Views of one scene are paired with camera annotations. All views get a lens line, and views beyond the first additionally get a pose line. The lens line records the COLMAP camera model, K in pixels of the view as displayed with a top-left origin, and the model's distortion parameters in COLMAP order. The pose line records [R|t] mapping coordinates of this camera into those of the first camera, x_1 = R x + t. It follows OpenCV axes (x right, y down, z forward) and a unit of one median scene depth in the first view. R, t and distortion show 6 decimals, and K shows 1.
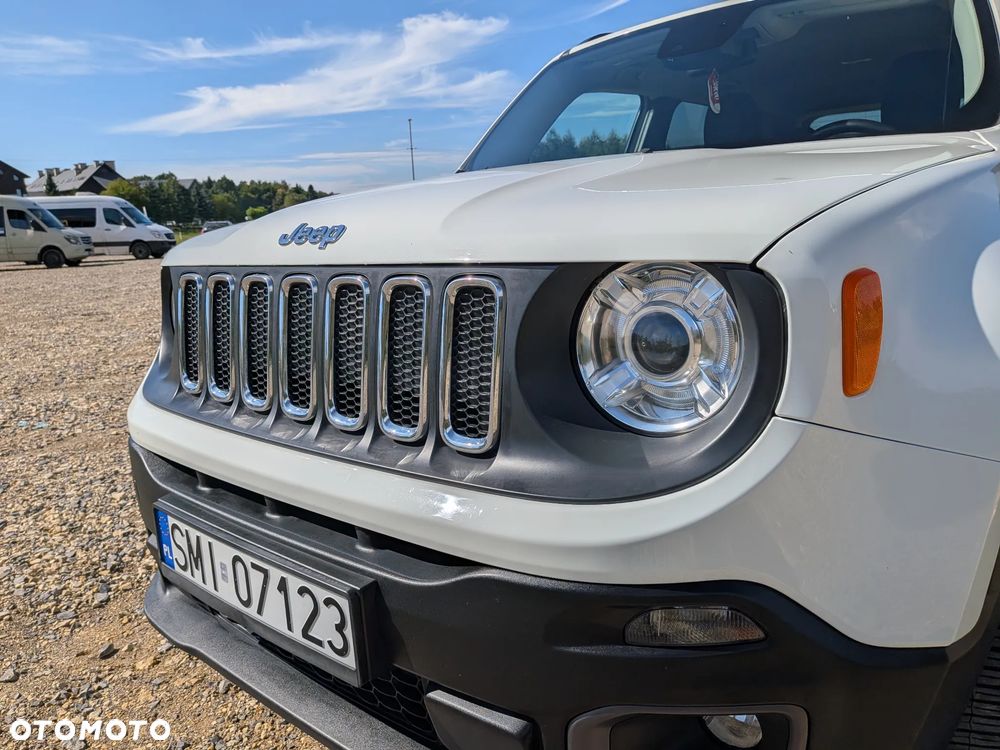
lens RADIAL K [[719.3, 0, 500.0], [0, 719.3, 375.0], [0, 0, 1]] dist [0.036362, -0.072442]
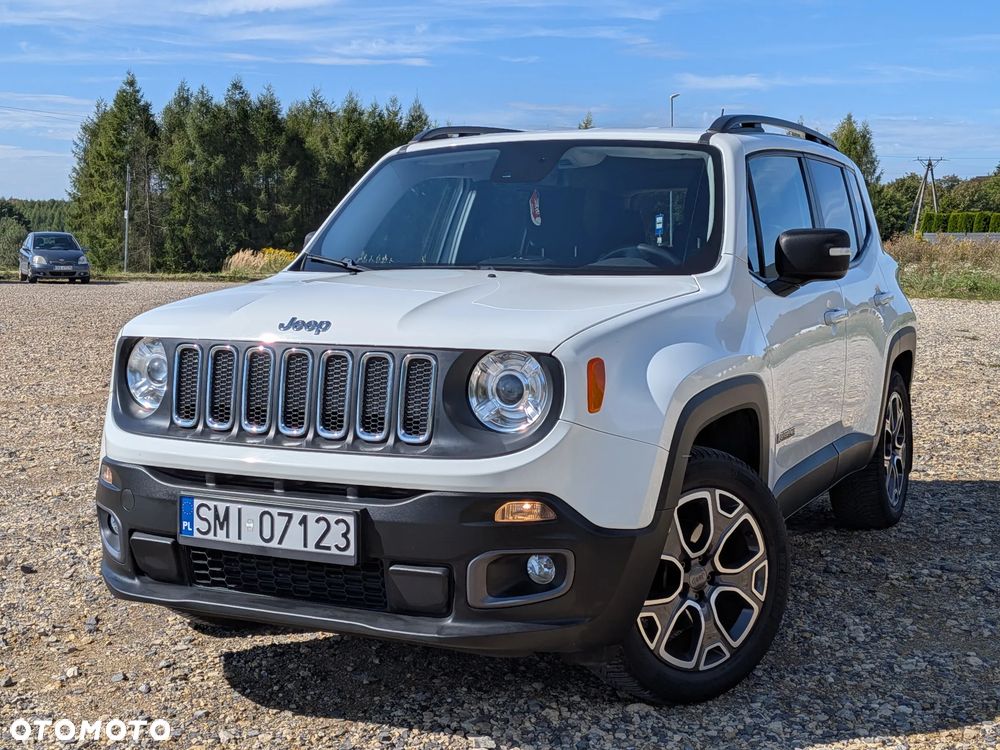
lens RADIAL K [[1408.7, 0, 435.8], [0, 1408.7, 373.2], [0, 0, 1]] dist [0.124652, -0.413314]
pose [[0.976535, 0.037492, 0.212068, -0.408996], [-0.009917, 0.991513, -0.129627, 0.211209], [-0.215129, 0.124482, 0.968620, -1.392850]]
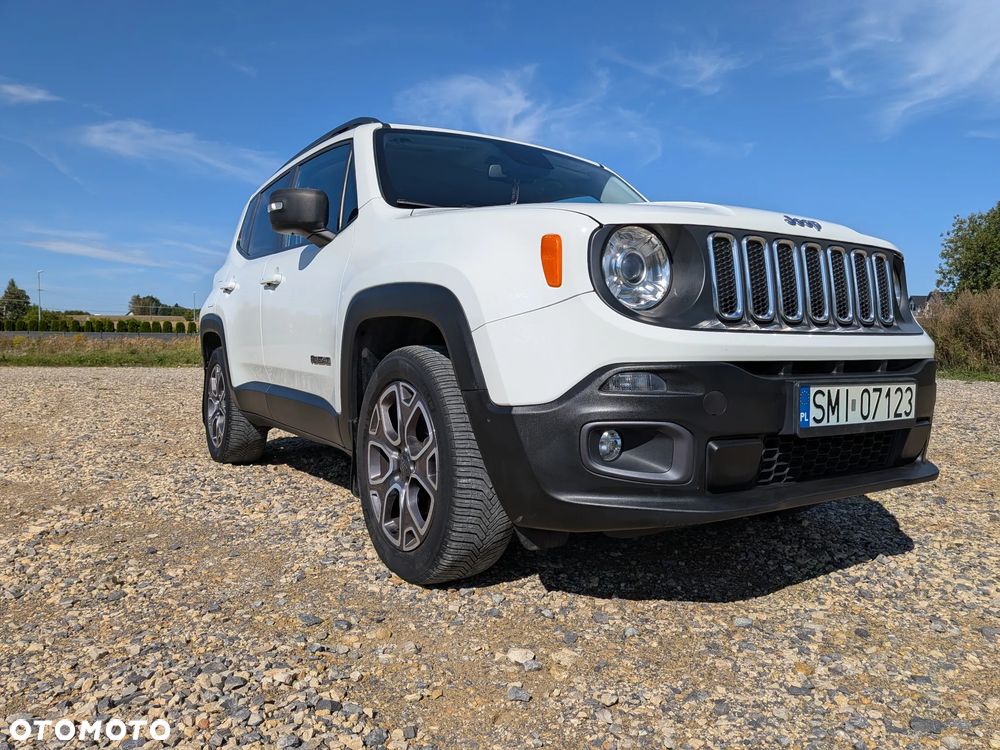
lens RADIAL K [[719.9, 0, 496.1], [0, 719.9, 394.7], [0, 0, 1]] dist [0.068415, -0.134368]
pose [[0.300613, -0.003026, 0.953741, -1.387404], [0.178543, 0.982495, -0.053158, 0.116821], [-0.936885, 0.186264, 0.295891, 0.785280]]
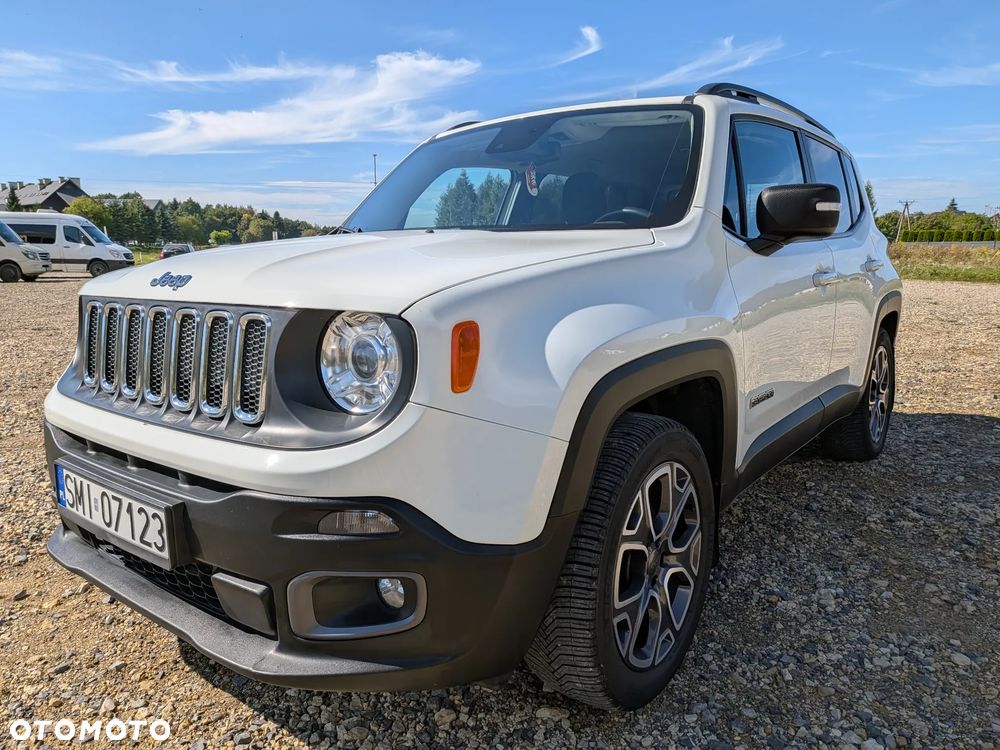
lens RADIAL K [[722.4, 0, 483.9], [0, 722.4, 378.4], [0, 0, 1]] dist [0.027754, -0.049631]
pose [[0.998542, 0.044461, 0.030609, 0.216794], [-0.043093, 0.998102, -0.043987, 0.028599], [-0.032507, 0.042603, 0.998563, -0.317681]]
